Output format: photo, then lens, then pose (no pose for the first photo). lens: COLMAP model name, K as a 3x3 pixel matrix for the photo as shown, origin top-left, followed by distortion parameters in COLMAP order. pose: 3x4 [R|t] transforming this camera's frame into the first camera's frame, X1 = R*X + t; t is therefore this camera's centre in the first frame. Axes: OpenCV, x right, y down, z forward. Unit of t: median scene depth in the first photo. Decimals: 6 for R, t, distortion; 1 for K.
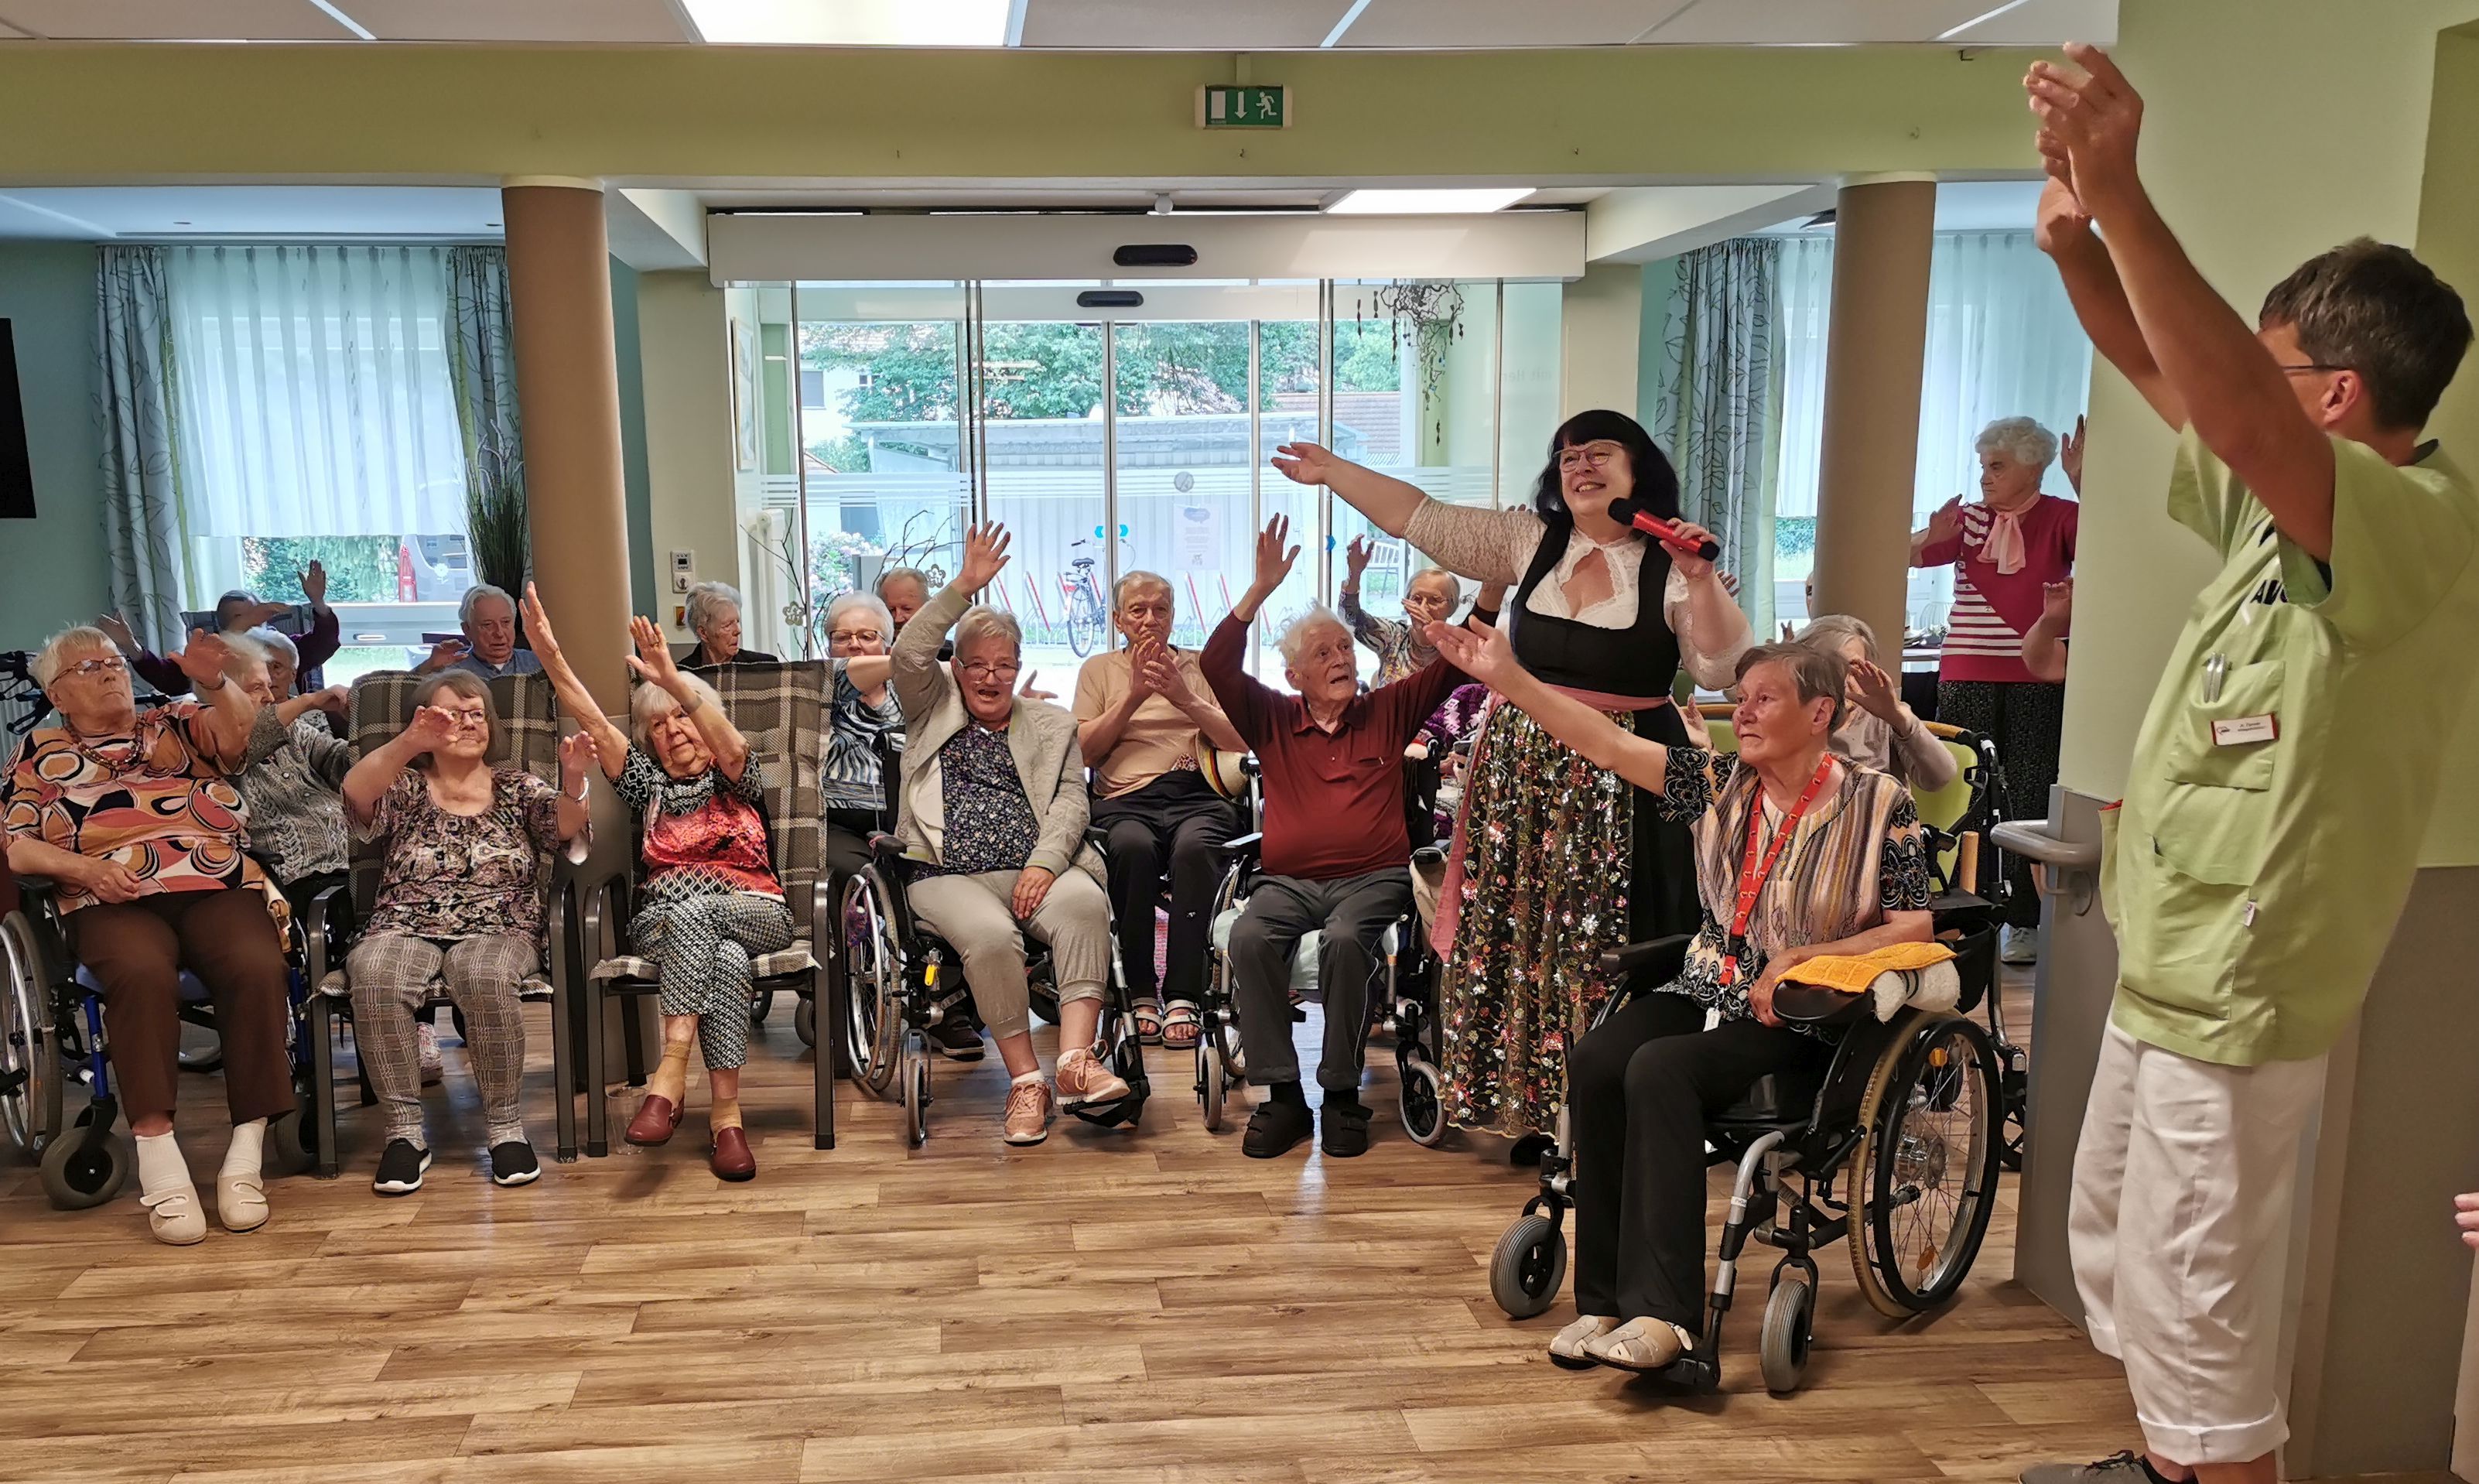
lens RADIAL K [[3211.3, 0, 1239.5], [0, 3211.3, 742.0], [0, 0, 1]] dist [-0.287243, 0.001223]
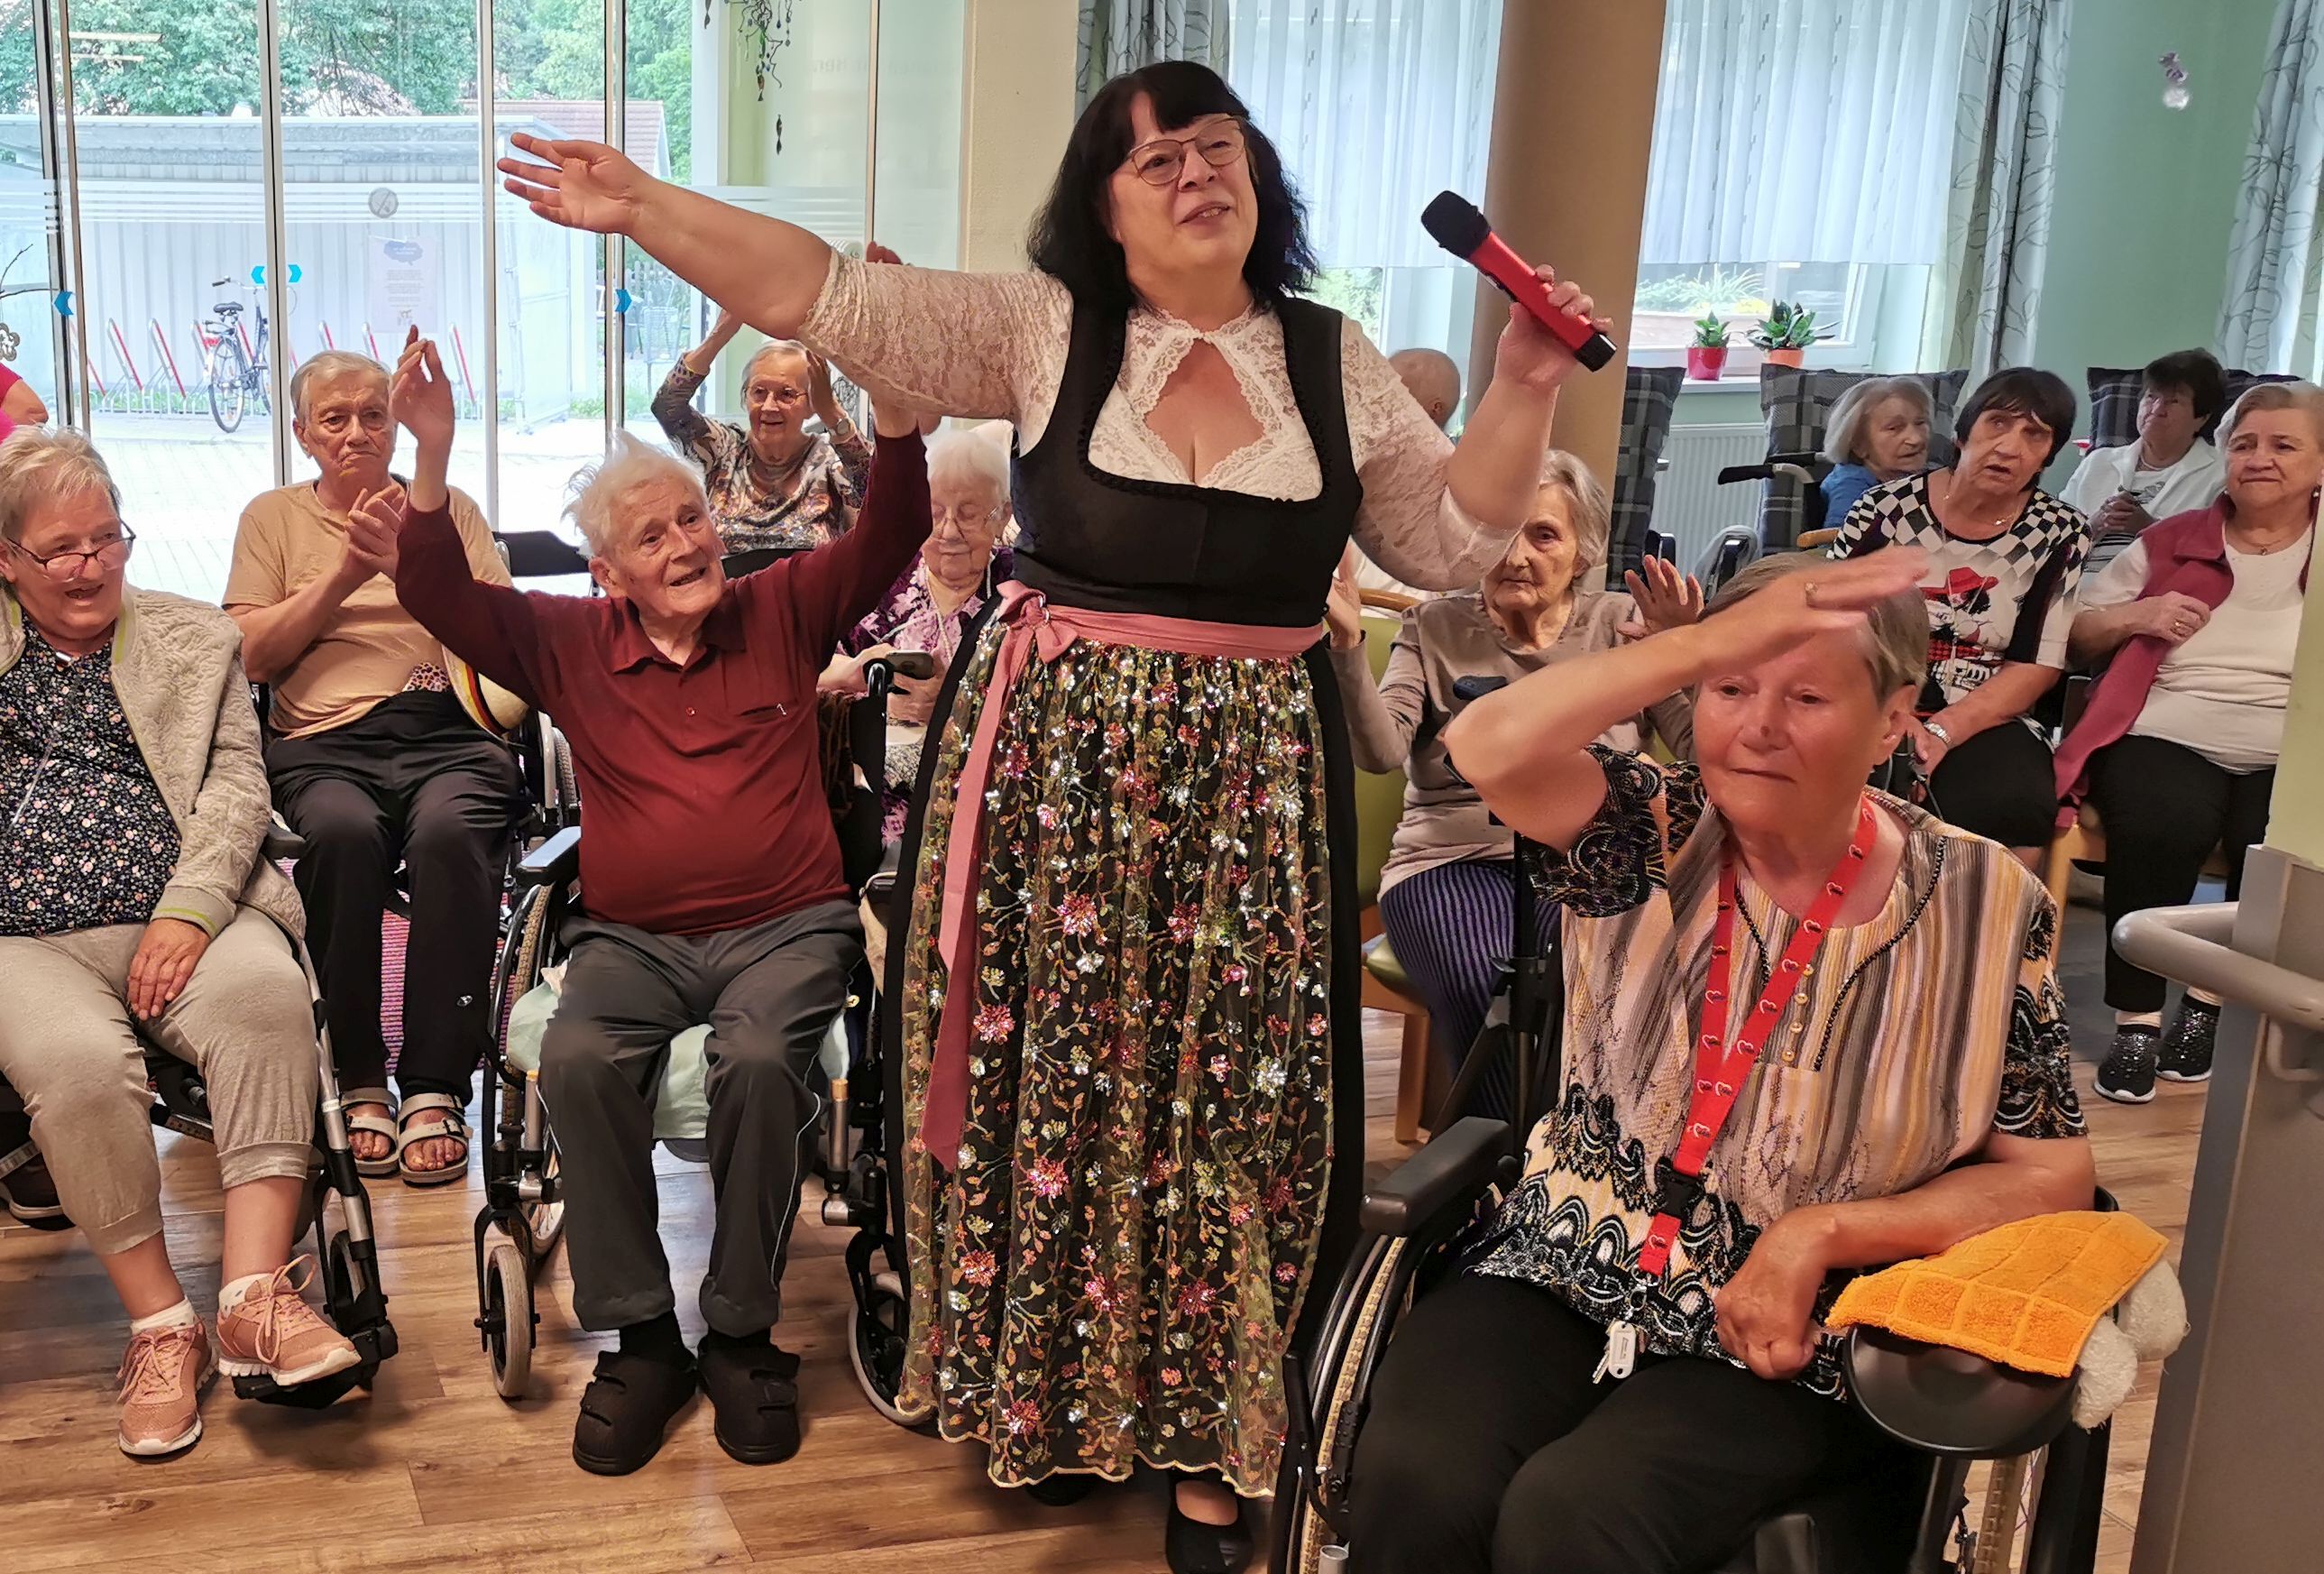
lens RADIAL K [[3844.0, 0, 1162.0], [0, 3844.0, 787.0], [0, 0, 1]] dist [0.130835, -0.599847]
pose [[0.982553, -0.015600, 0.185326, -0.019583], [0.003126, 0.997720, 0.067413, -0.027457], [-0.185956, -0.065658, 0.980362, 0.324105]]
